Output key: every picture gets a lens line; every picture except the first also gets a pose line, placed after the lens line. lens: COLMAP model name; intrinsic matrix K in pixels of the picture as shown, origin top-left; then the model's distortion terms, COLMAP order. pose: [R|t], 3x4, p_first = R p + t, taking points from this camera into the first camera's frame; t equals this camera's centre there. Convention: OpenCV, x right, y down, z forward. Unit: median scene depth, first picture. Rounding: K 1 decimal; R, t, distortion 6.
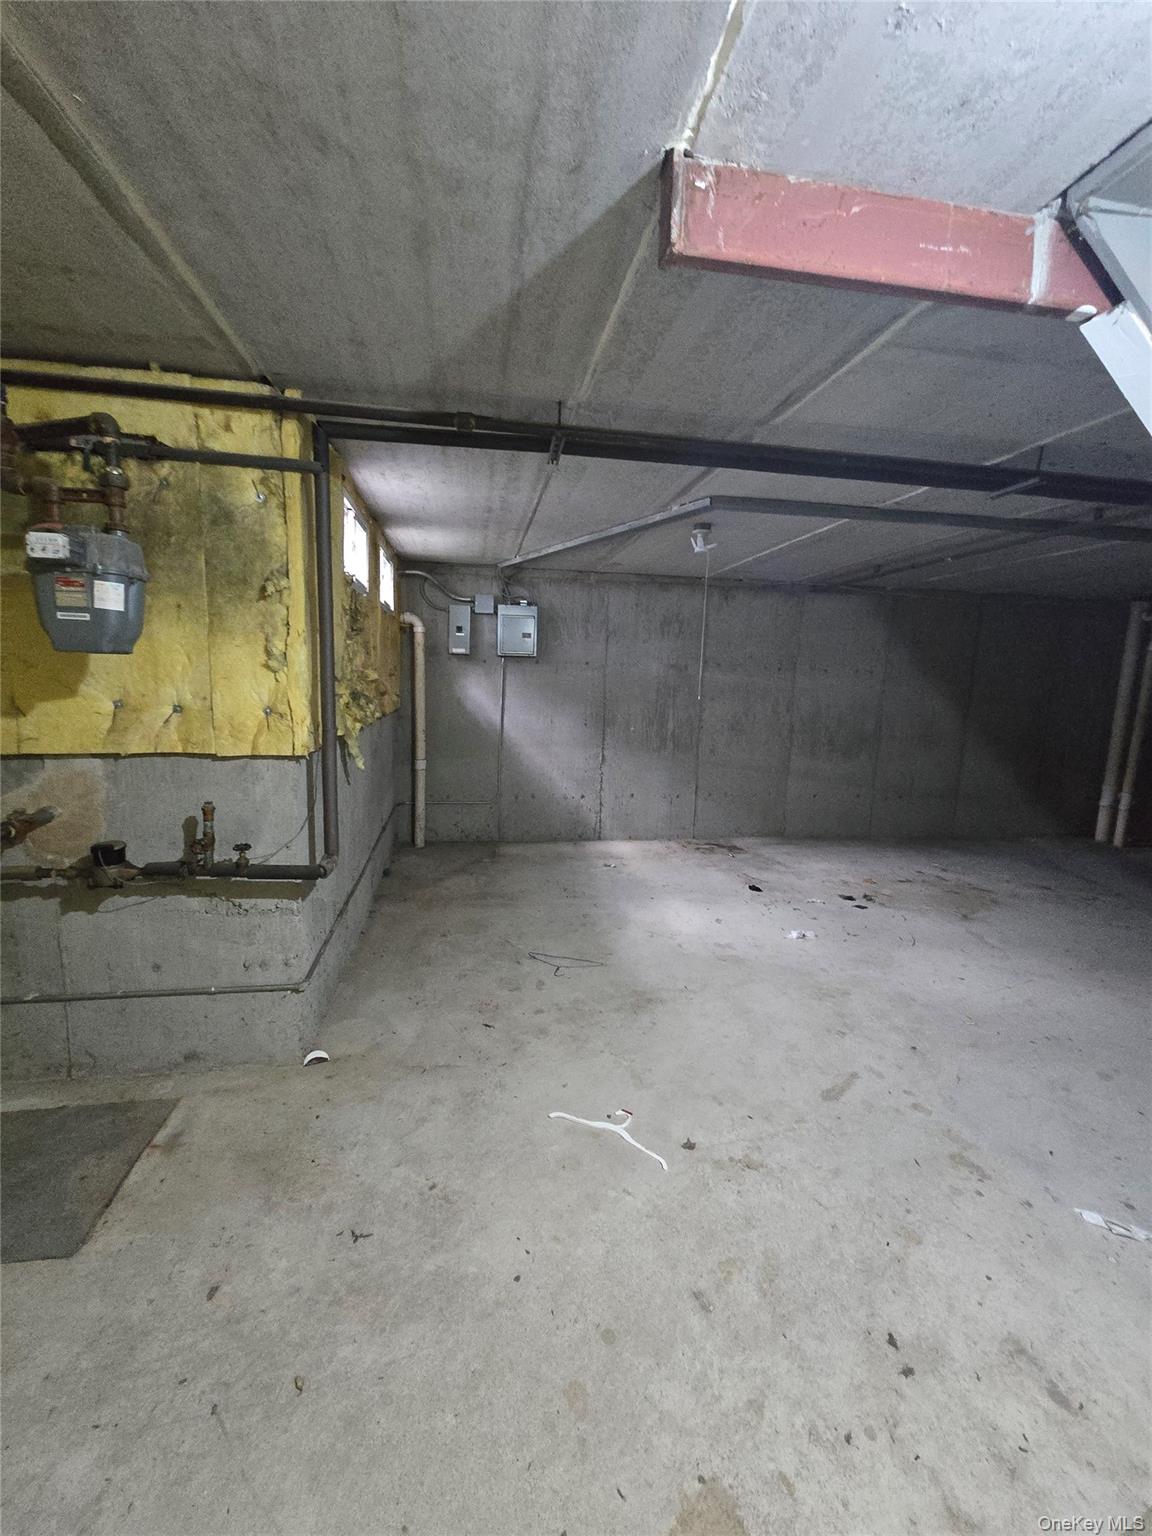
lens RADIAL K [[626.0, 0, 572.6], [0, 626.0, 768.1], [0, 0, 1]] dist [-0.004528, -0.000350]
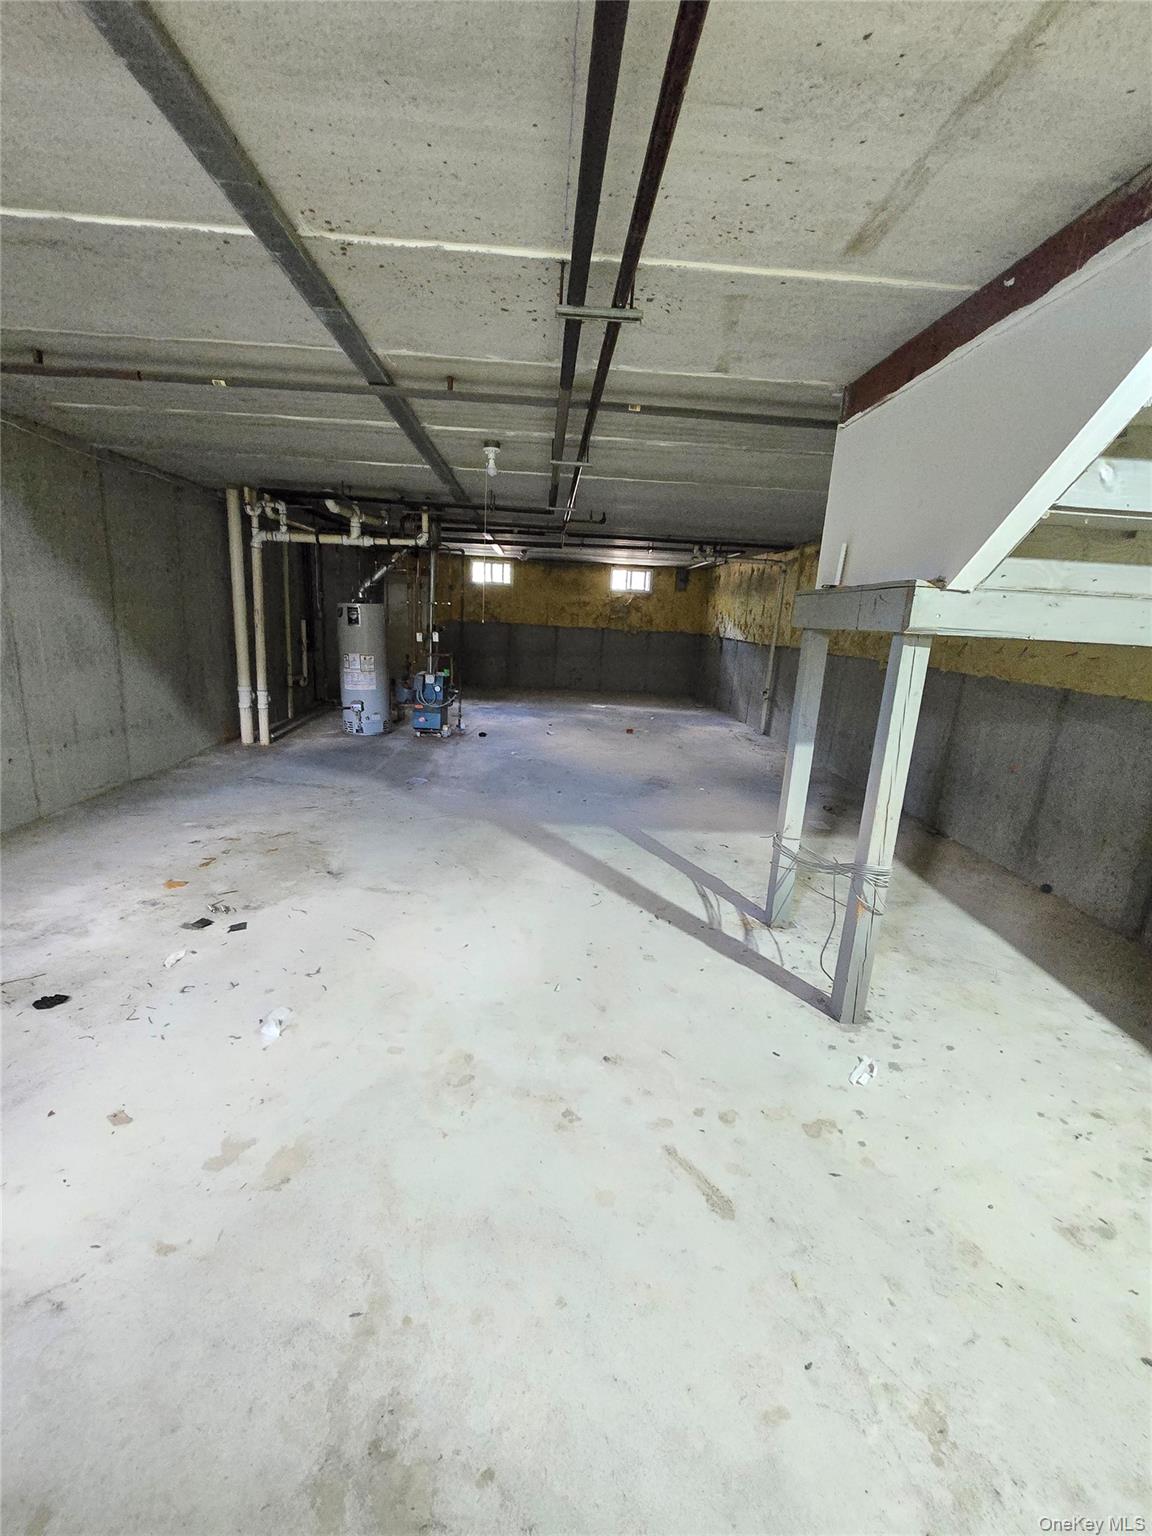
lens RADIAL K [[626.0, 0, 569.4], [0, 626.0, 768.2], [0, 0, 1]] dist [-0.004528, -0.000350]
pose [[0.136262, -0.260752, 0.955741, -0.072642], [0.101158, 0.963359, 0.248408, -0.064683], [-0.985495, 0.062833, 0.157646, 0.543994]]
